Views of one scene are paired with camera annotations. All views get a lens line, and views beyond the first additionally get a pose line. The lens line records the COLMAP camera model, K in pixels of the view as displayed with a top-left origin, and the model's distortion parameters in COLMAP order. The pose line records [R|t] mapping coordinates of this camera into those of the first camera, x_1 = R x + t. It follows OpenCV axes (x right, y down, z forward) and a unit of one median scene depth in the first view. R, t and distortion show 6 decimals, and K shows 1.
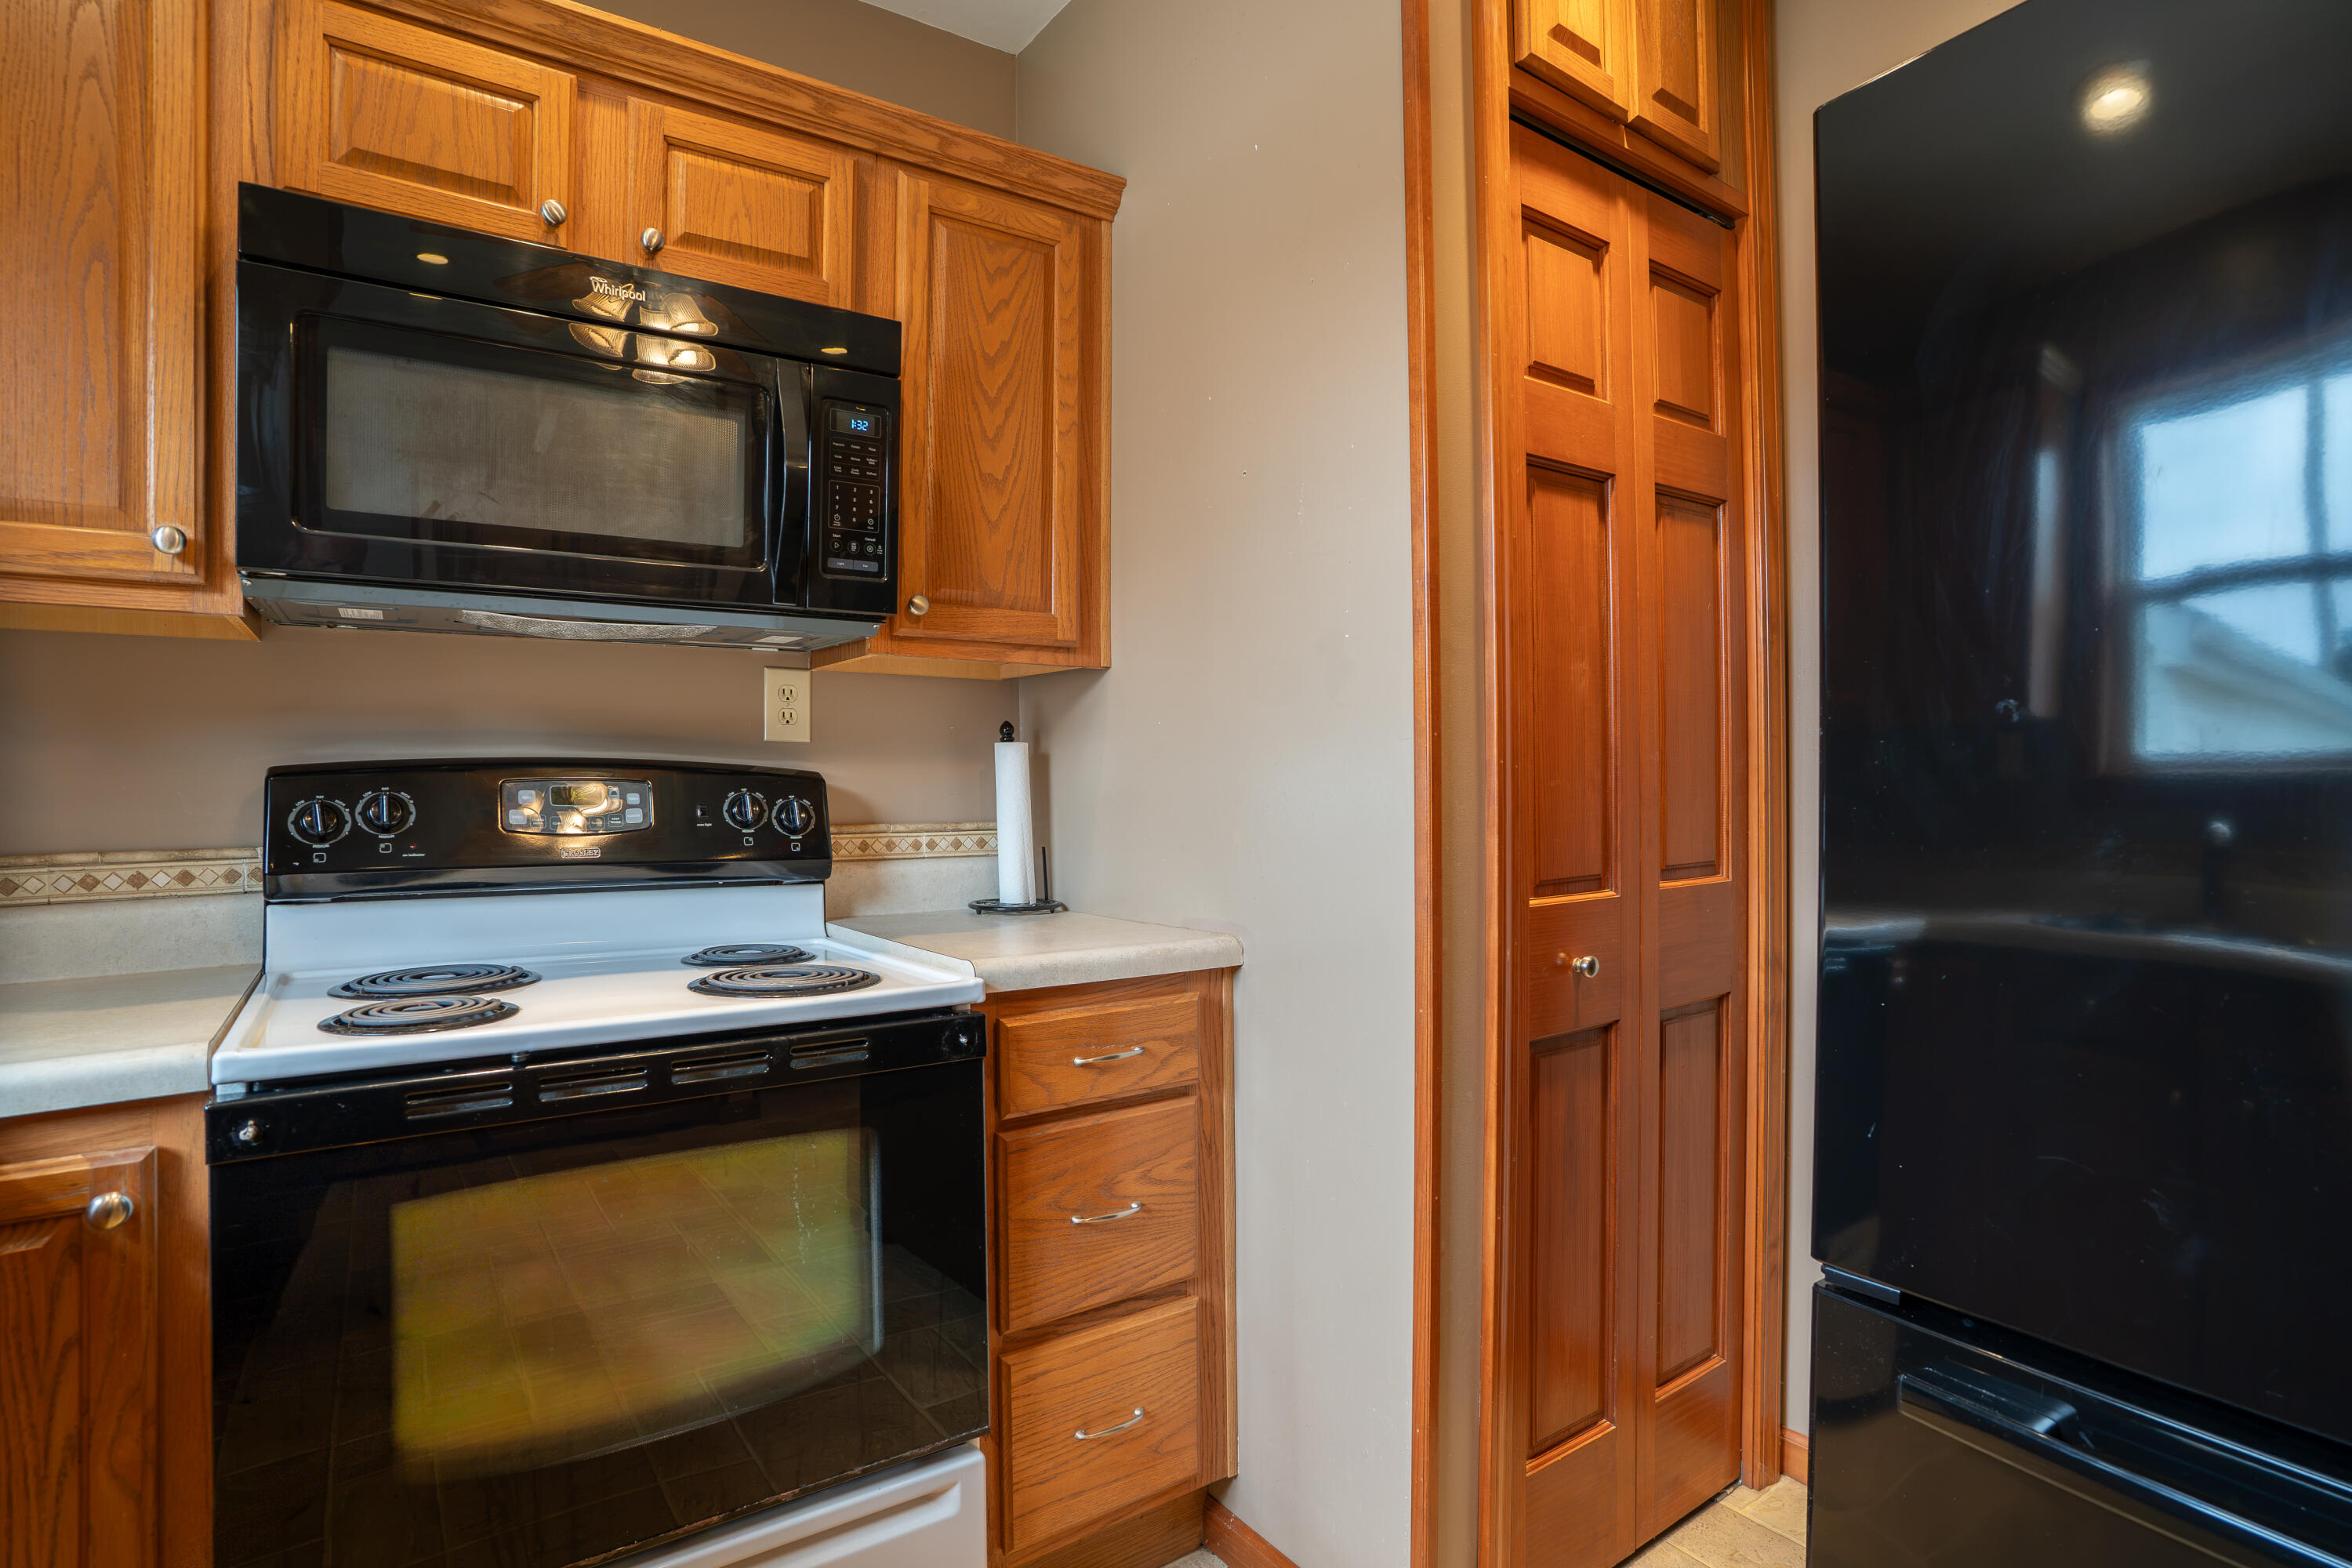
lens RADIAL K [[1187.5, 0, 1164.2], [0, 1187.5, 777.9], [0, 0, 1]] dist [-0.058746, 0.022728]
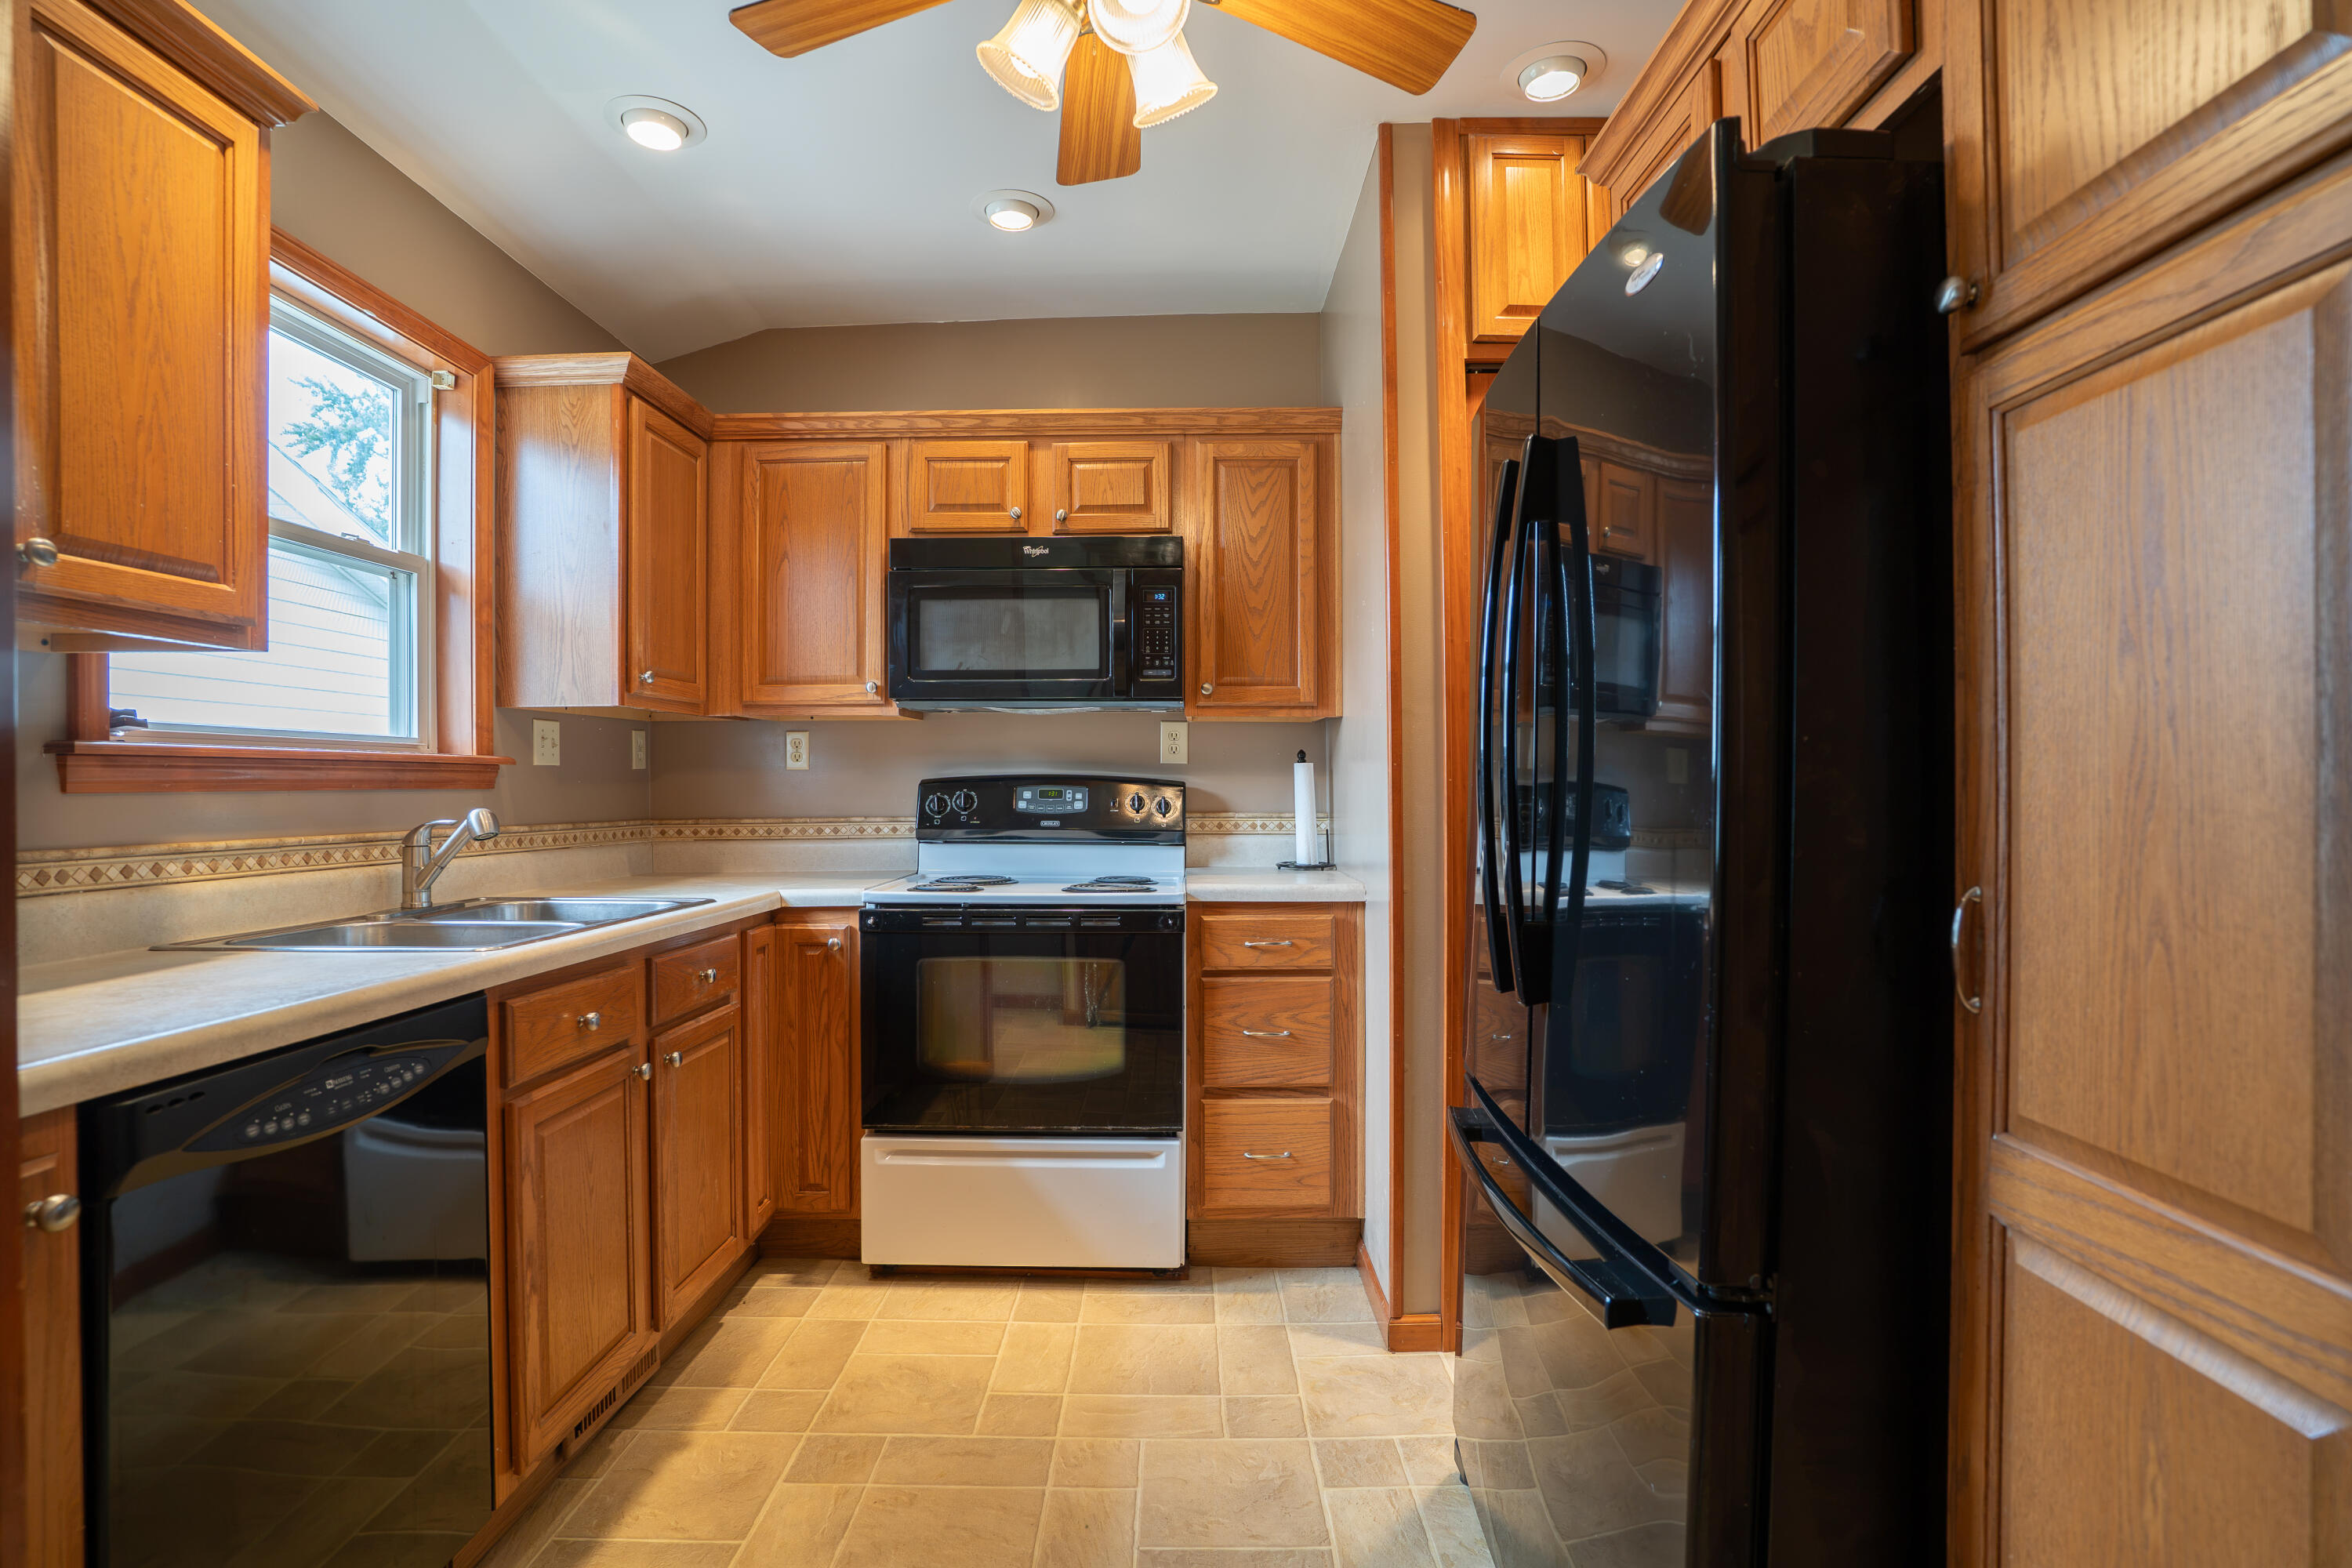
lens RADIAL K [[1187.5, 0, 1191.7], [0, 1187.5, 783.6], [0, 0, 1]] dist [-0.058746, 0.022728]
pose [[0.826883, 0.005951, -0.562342, 0.842251], [-0.001359, 0.999962, 0.008584, -0.020728], [0.562372, -0.006334, 0.826860, -0.524058]]
